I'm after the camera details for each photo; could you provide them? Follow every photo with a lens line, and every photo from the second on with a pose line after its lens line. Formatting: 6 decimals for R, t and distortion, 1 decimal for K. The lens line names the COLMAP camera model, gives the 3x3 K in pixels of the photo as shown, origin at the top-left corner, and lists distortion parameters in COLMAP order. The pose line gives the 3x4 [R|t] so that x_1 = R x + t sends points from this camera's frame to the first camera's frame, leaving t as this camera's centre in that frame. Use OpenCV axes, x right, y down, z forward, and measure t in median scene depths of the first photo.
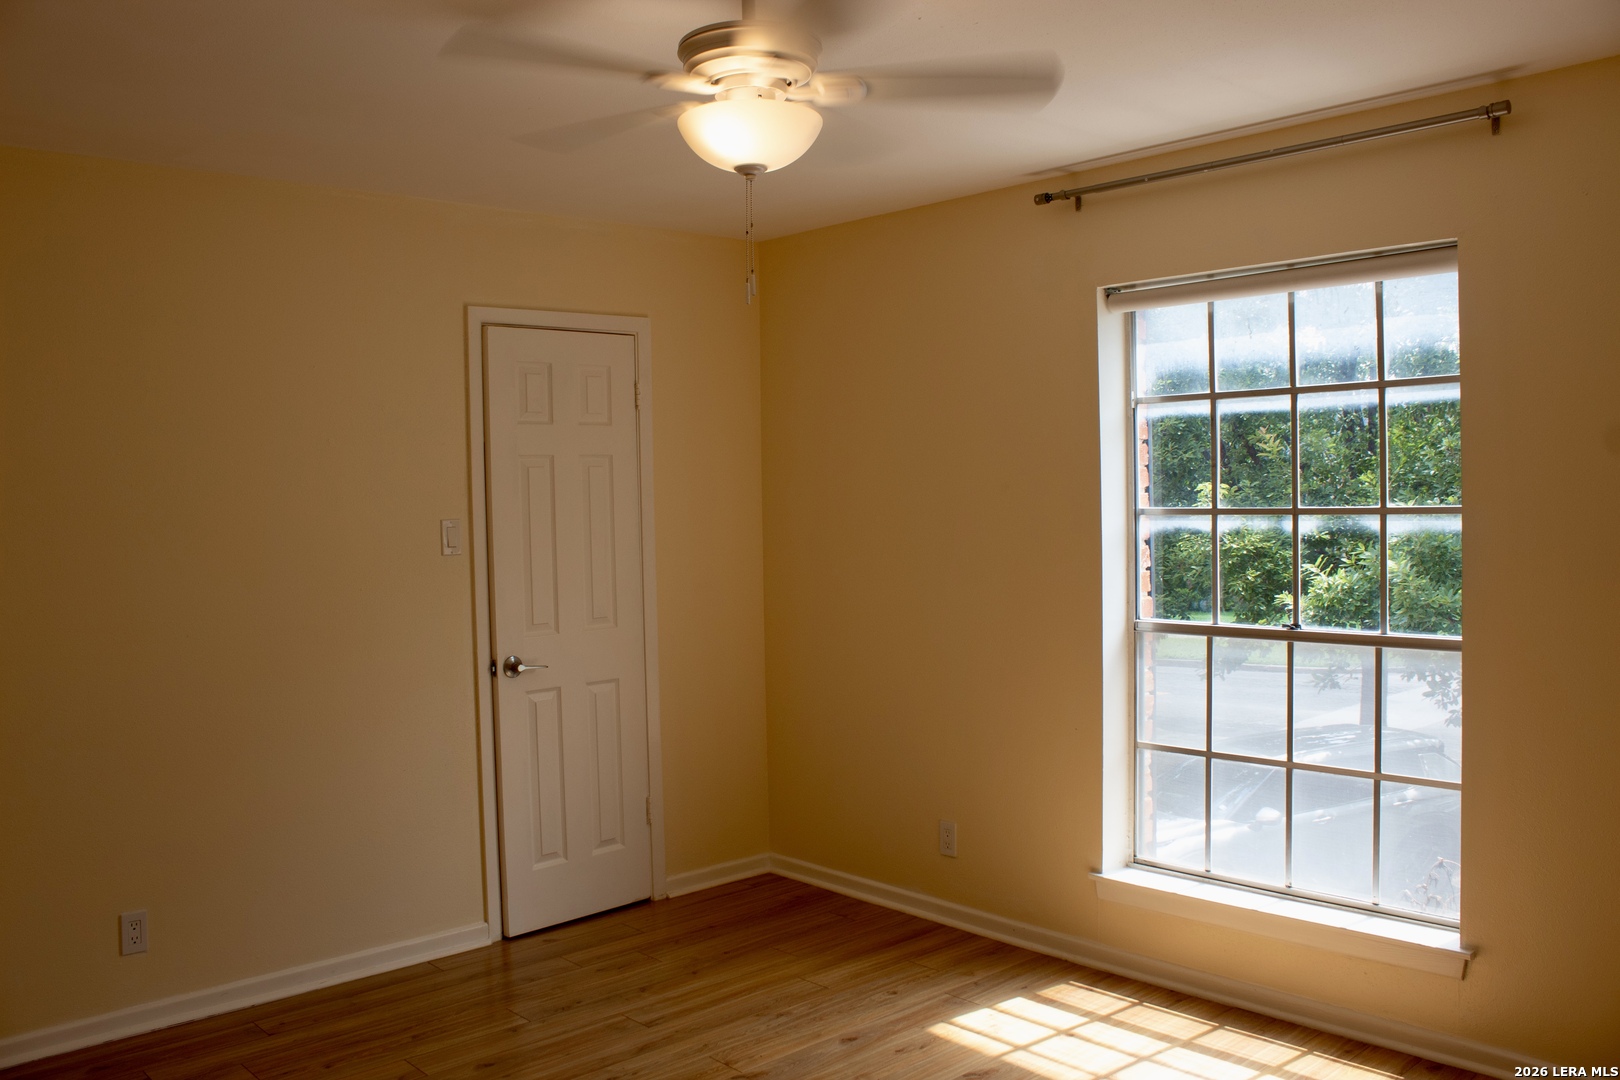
lens RADIAL K [[1385.1, 0, 809.4], [0, 1385.1, 560.0], [0, 0, 1]] dist [-0.009036, -0.002707]
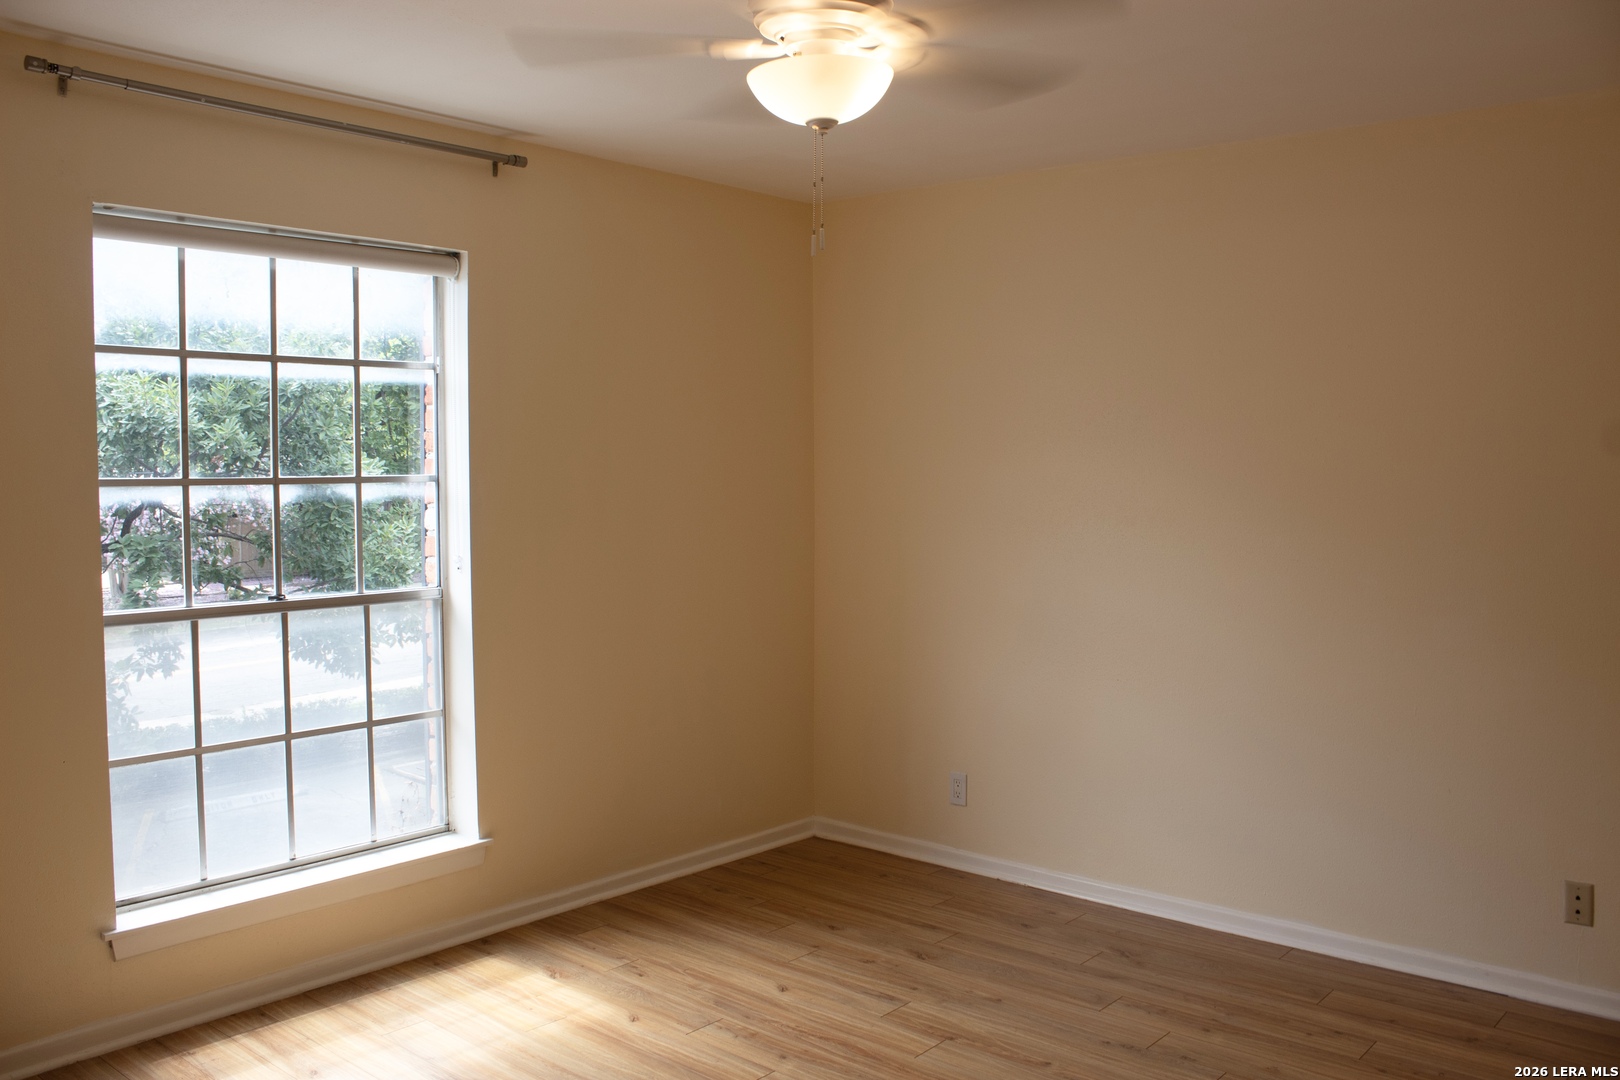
lens RADIAL K [[1348.0, 0, 810.0], [0, 1348.0, 540.0], [0, 0, 1]] dist [0.001987, 0.007522]
pose [[-0.051560, -0.042728, 0.997755, -0.649691], [0.047102, 0.997868, 0.045167, -0.019088], [-0.997559, 0.049325, -0.049437, 0.687697]]
